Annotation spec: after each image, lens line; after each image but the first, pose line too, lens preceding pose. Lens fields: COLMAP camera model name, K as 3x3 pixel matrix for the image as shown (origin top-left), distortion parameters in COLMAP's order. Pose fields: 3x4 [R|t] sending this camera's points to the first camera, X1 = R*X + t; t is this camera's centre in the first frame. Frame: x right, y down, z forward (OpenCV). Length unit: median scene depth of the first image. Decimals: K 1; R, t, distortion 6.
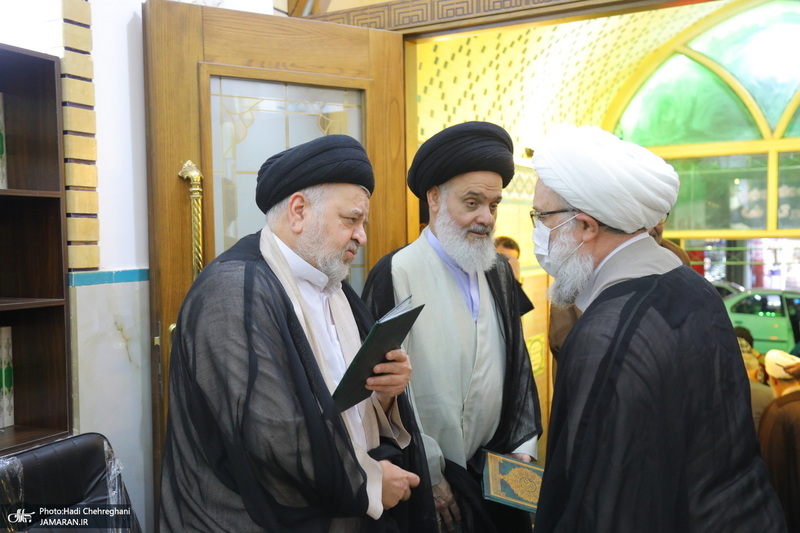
lens RADIAL K [[822.3, 0, 396.7], [0, 822.3, 268.7], [0, 0, 1]] dist [0.055443, 0.000000]
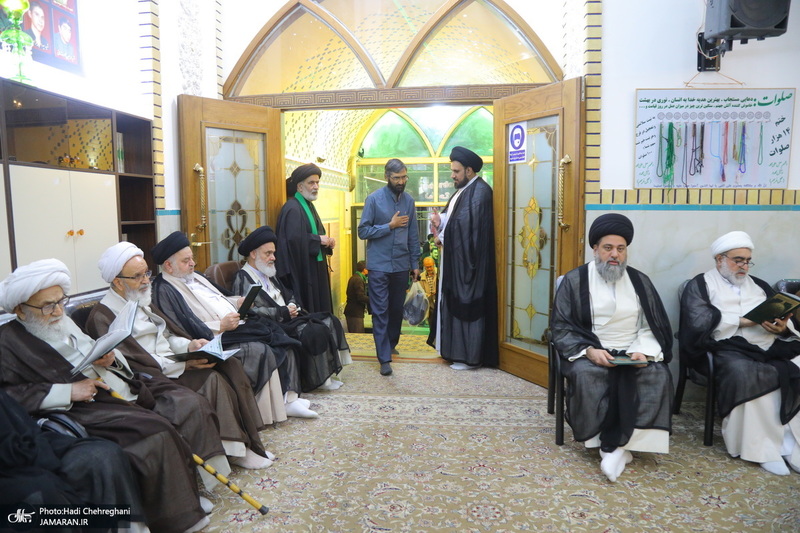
lens RADIAL K [[556.8, 0, 413.2], [0, 556.8, 263.5], [0, 0, 1]] dist [-0.104388, 0.057681]
pose [[0.932288, -0.030592, 0.360420, -0.216860], [0.011236, 0.998386, 0.055678, 0.063185], [-0.361541, -0.047858, 0.931127, -0.583118]]
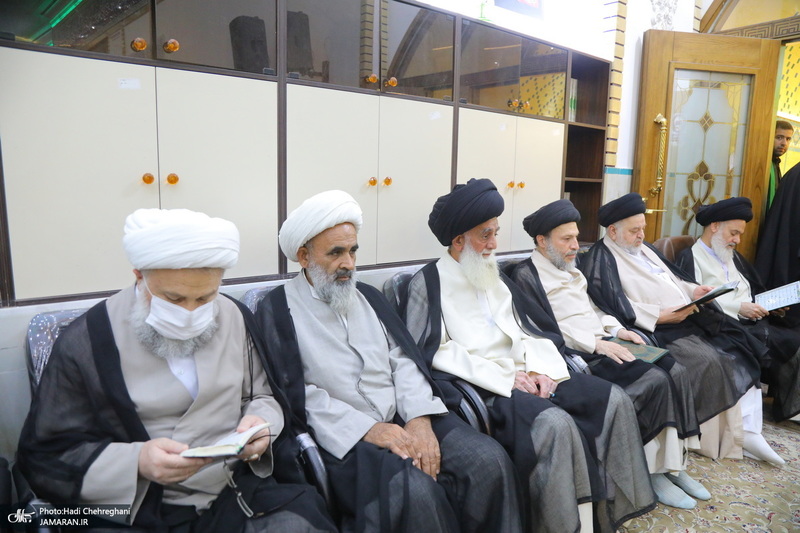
lens RADIAL K [[556.8, 0, 396.1], [0, 556.8, 270.3], [0, 0, 1]] dist [-0.104388, 0.057681]
pose [[0.910547, 0.104502, -0.399978, -0.233632], [-0.054515, 0.989426, 0.134404, 0.082564], [0.409794, -0.100576, 0.906616, -0.377235]]
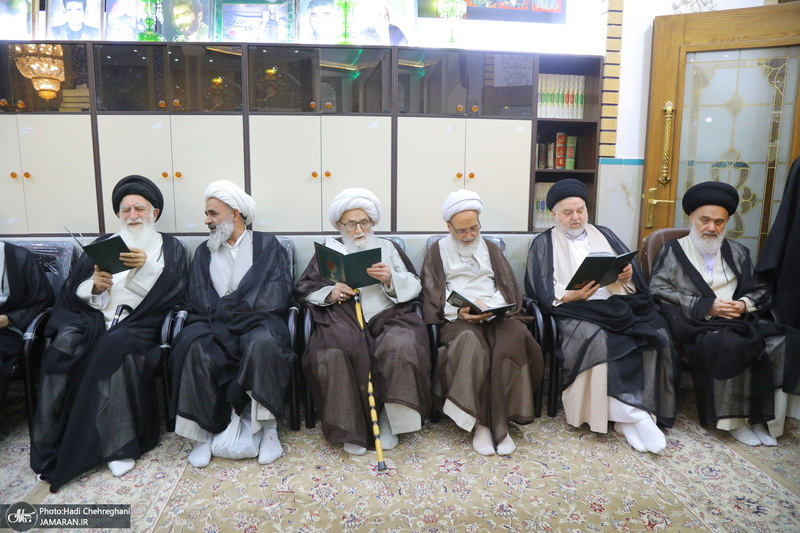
lens RADIAL K [[556.8, 0, 399.0], [0, 556.8, 269.7], [0, 0, 1]] dist [-0.104388, 0.057681]
pose [[0.540604, 0.164752, -0.824987, 0.427550], [-0.048199, 0.985092, 0.165140, 0.063603], [0.839895, -0.049512, 0.540486, -0.168715]]
